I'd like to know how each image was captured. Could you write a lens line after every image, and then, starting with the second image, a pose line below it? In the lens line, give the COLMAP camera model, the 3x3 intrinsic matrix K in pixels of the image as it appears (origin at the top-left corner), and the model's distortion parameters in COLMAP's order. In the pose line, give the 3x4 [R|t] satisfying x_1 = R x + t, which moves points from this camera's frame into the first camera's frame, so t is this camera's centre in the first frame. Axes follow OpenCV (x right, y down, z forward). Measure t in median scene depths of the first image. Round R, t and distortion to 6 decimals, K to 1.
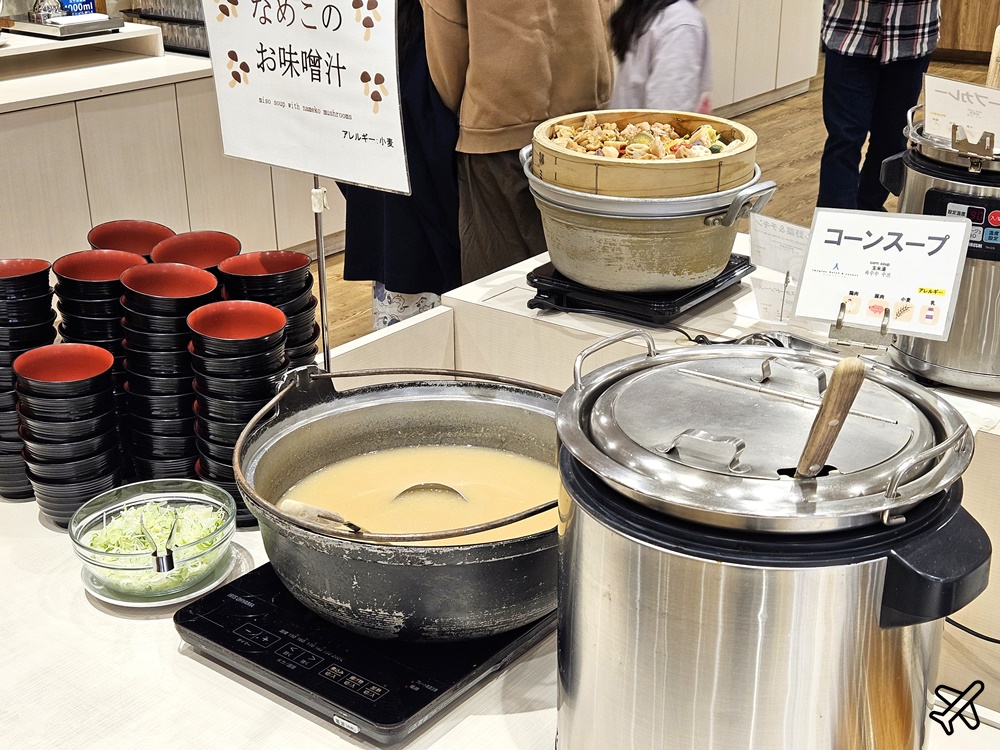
lens RADIAL K [[1309.8, 0, 500.0], [0, 1309.8, 375.0], [0, 0, 1]] dist [0.018307, 0.019530]
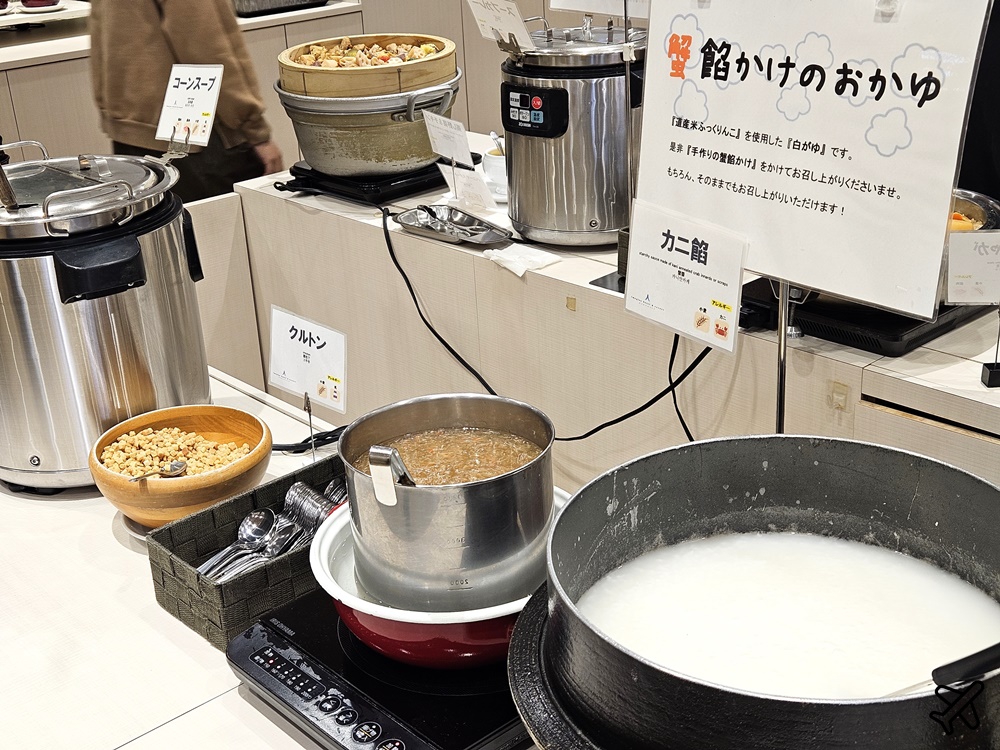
lens RADIAL K [[1309.8, 0, 500.0], [0, 1309.8, 375.0], [0, 0, 1]] dist [0.018307, 0.019530]
pose [[0.983638, 0.029758, -0.177682, 0.491189], [-0.026796, 0.999459, 0.019049, 0.103313], [0.178152, -0.013977, 0.983904, -0.221968]]
